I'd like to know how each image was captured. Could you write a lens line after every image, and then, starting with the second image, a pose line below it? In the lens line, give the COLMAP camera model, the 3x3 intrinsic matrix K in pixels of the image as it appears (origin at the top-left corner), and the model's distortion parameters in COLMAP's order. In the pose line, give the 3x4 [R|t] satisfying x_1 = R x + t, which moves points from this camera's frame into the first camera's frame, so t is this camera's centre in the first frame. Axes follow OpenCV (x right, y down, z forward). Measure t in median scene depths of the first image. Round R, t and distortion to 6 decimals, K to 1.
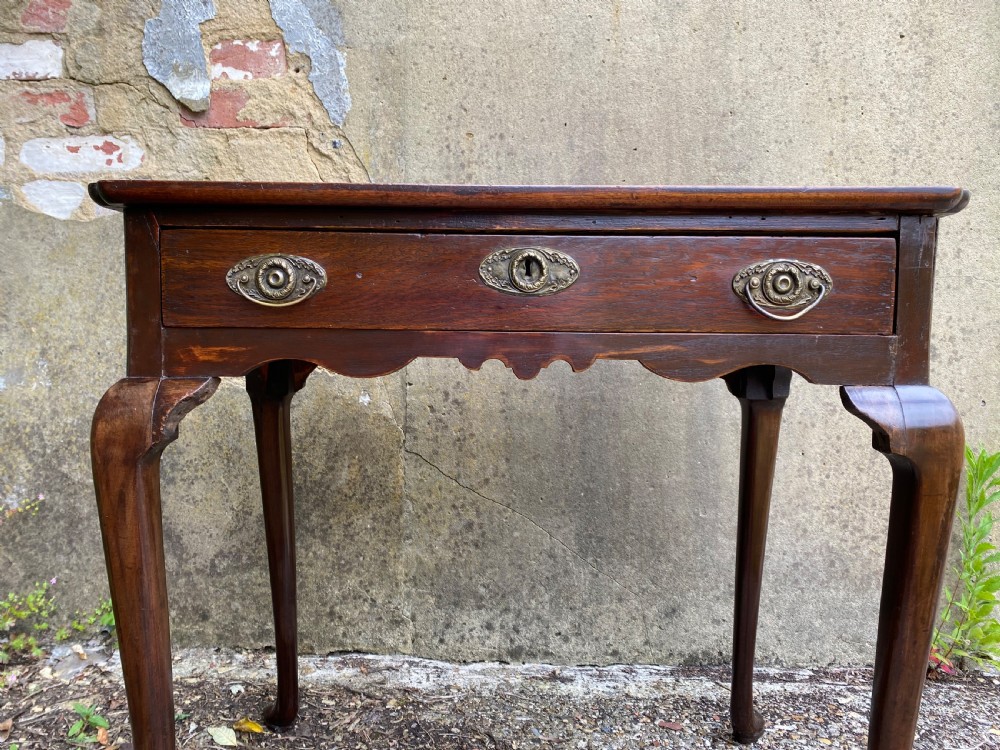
lens RADIAL K [[761.5, 0, 496.9], [0, 761.5, 373.2], [0, 0, 1]] dist [0.013905, -0.013035]
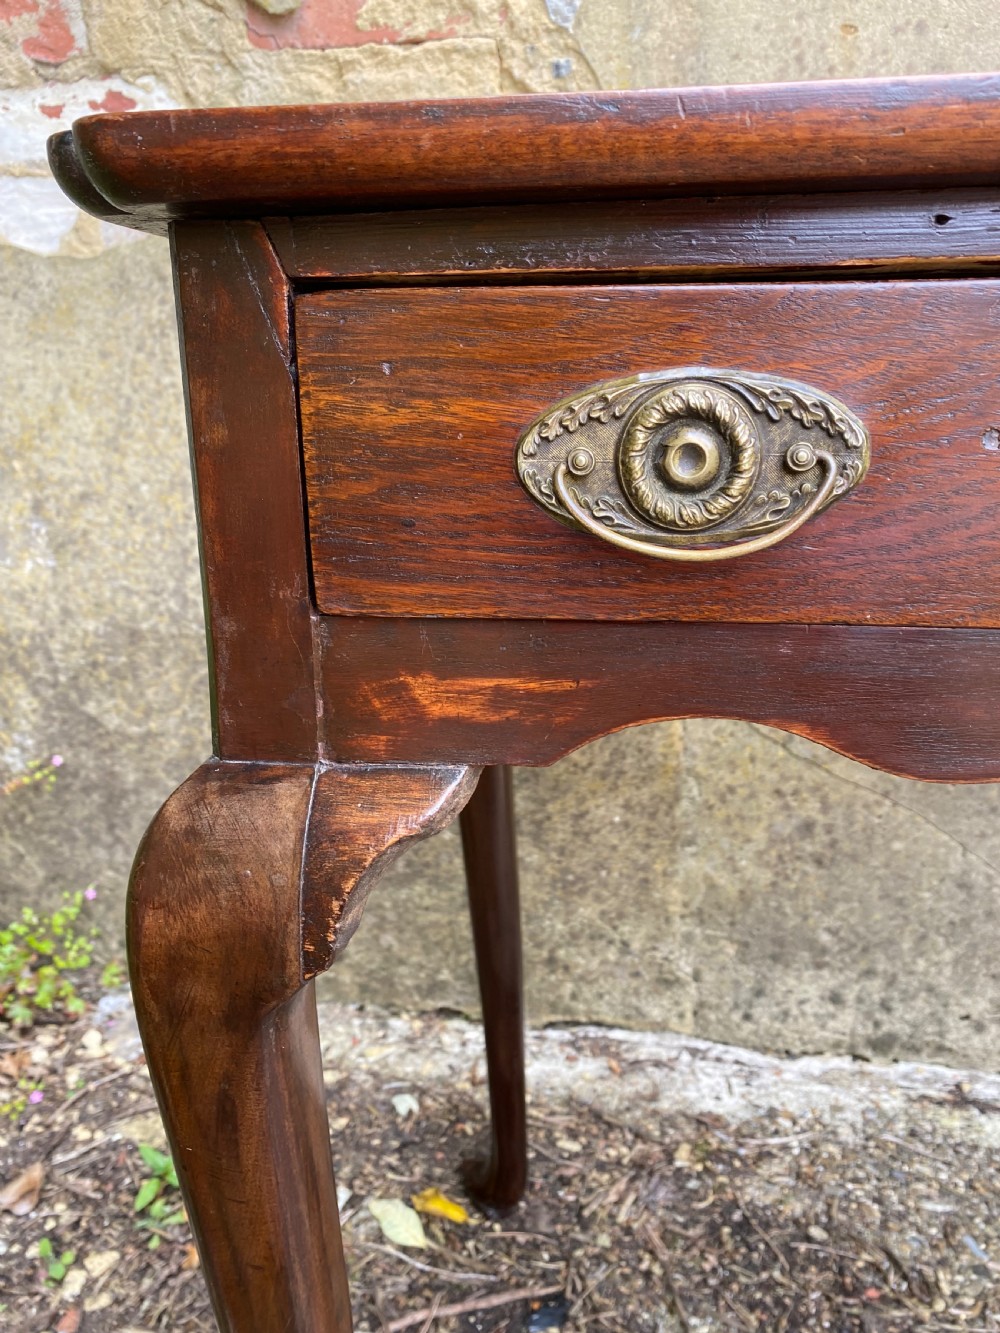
lens RADIAL K [[1015.1, 0, 518.3], [0, 1015.1, 641.9], [0, 0, 1]] dist [0.013905, -0.013035]
pose [[0.992222, 0.010984, -0.123998, -0.153612], [0.012190, 0.982739, 0.184596, -0.064145], [0.123885, -0.184671, 0.974961, 0.304672]]
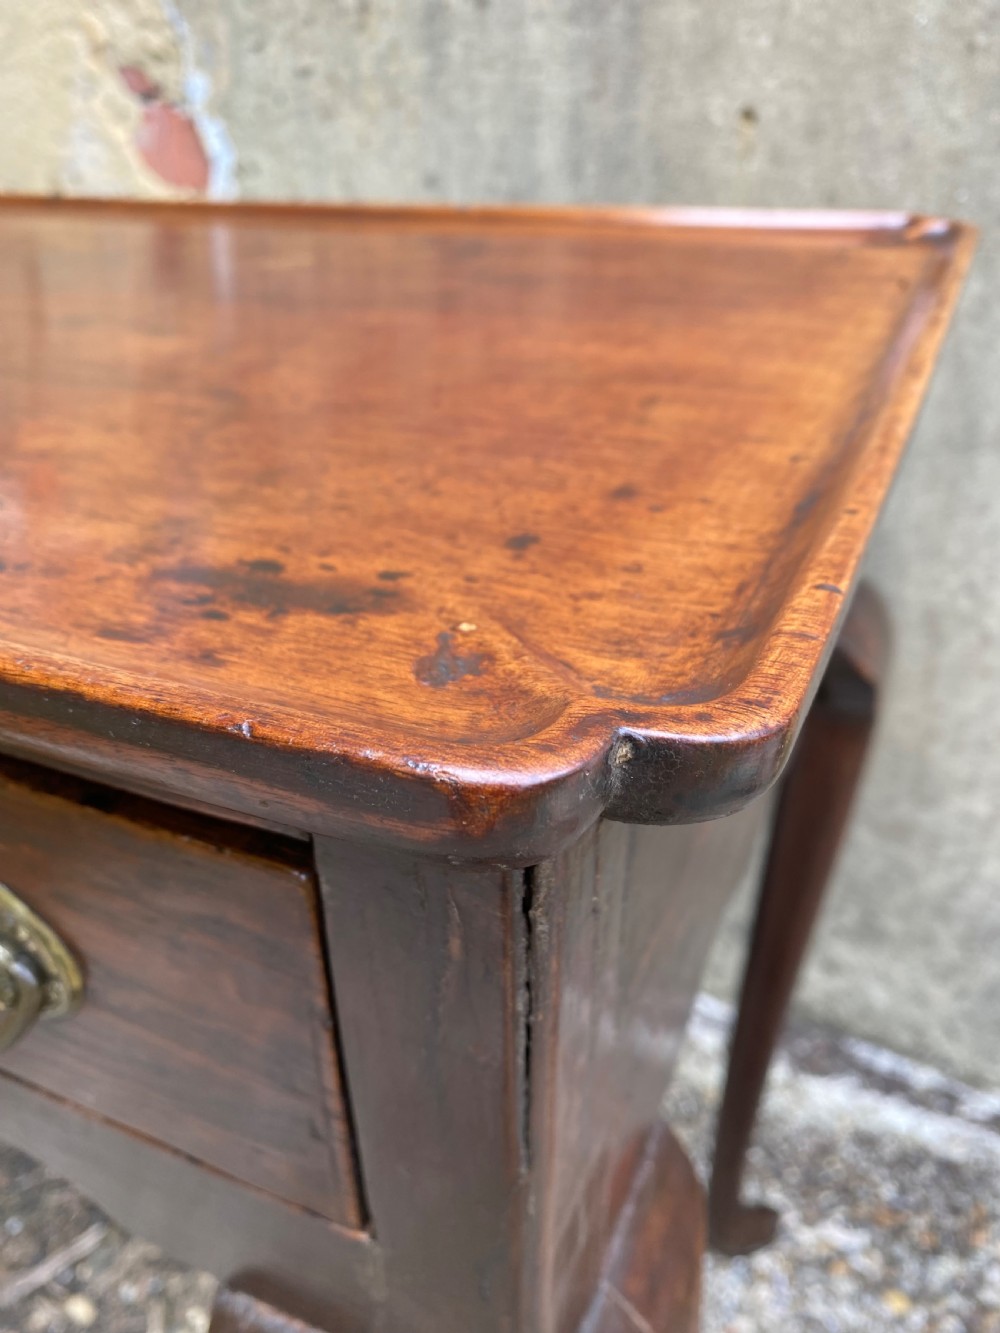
lens RADIAL K [[1029.7, 0, 506.5], [0, 1029.7, 647.0], [0, 0, 1]] dist [-0.029501, -0.004954]
pose [[0.912536, 0.174327, -0.369985, 0.312748], [-0.000127, 0.904735, 0.425975, -0.163443], [0.408997, -0.388670, 0.825625, 0.438344]]
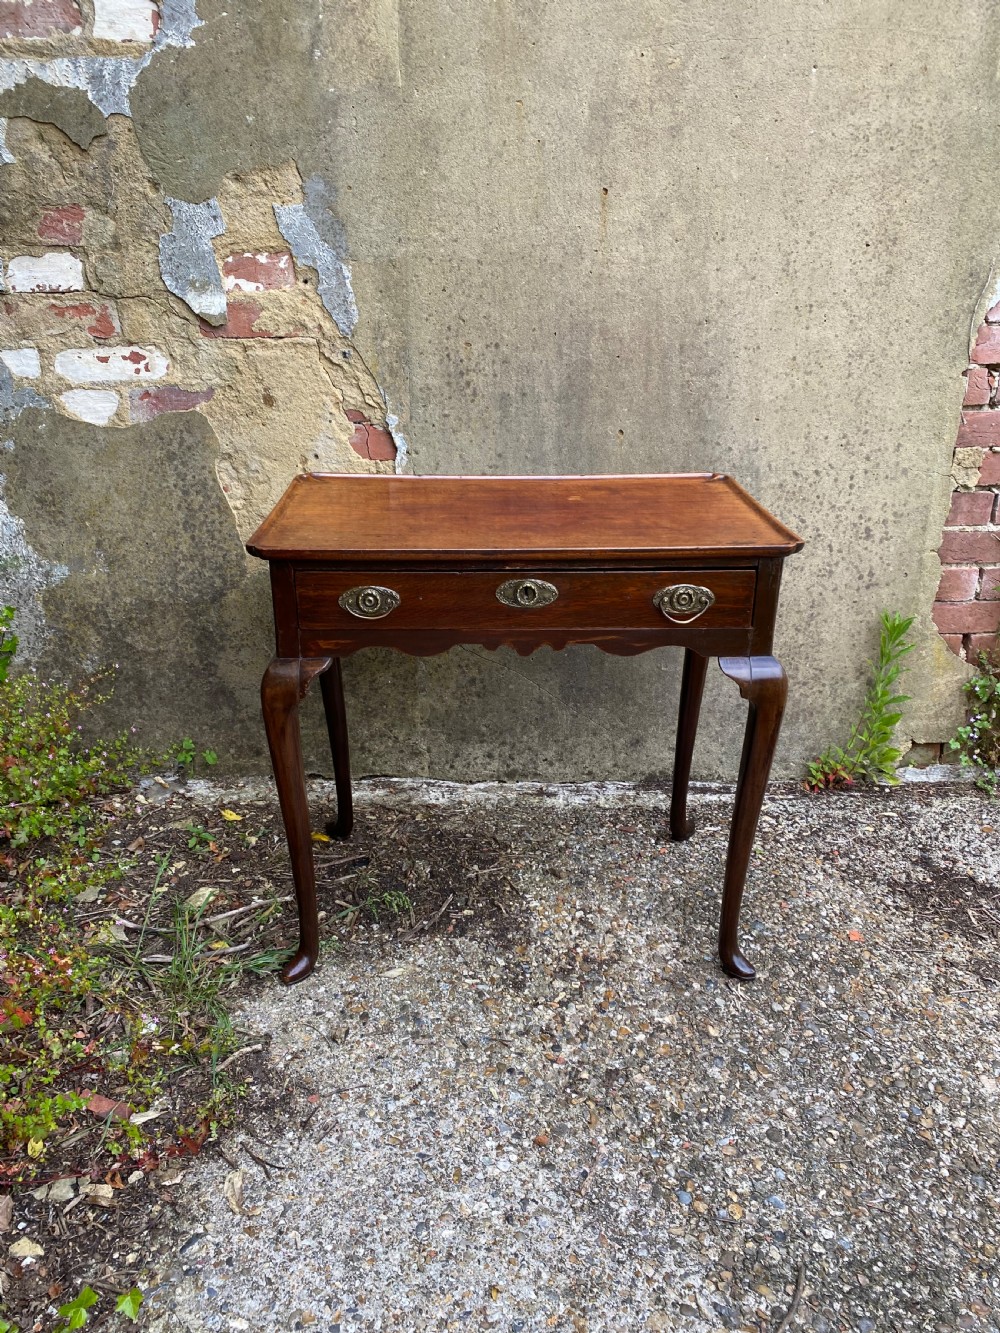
lens RADIAL K [[1015.1, 0, 491.6], [0, 1015.1, 669.3], [0, 0, 1]] dist [0.013905, -0.013035]
pose [[0.999663, -0.017150, 0.019478, -0.037852], [0.010233, 0.950214, 0.311431, -0.323480], [-0.023849, -0.311127, 0.950069, -0.534832]]
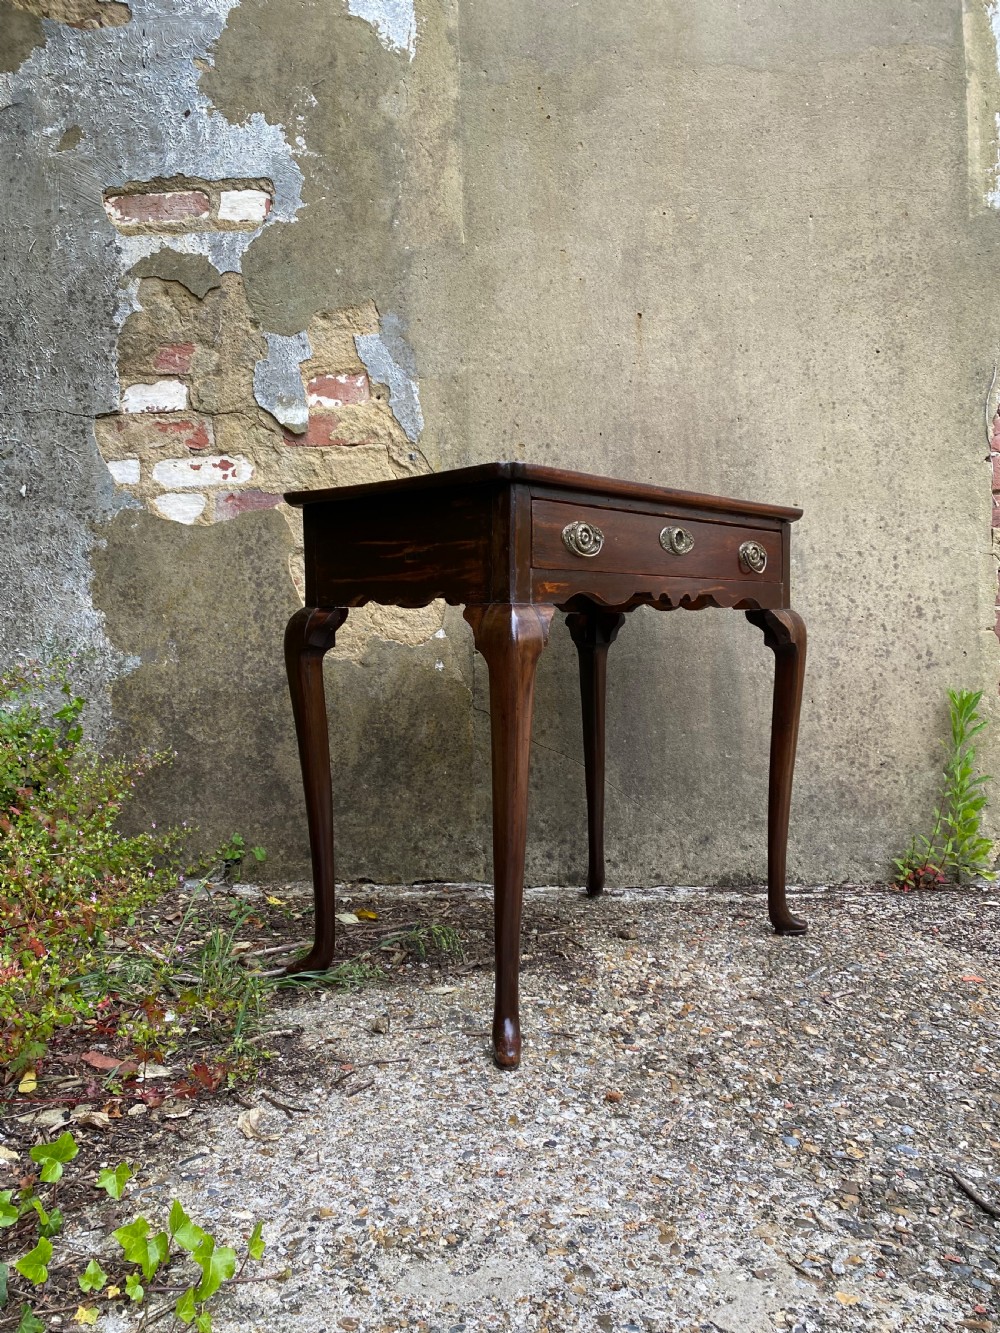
lens RADIAL K [[1015.1, 0, 496.5], [0, 1015.1, 671.9], [0, 0, 1]] dist [0.013905, -0.013035]
pose [[0.999173, -0.028651, -0.028860, -0.039630], [0.027079, 0.998204, -0.053440, 0.133155], [0.030340, 0.052615, 0.998154, -0.592348]]
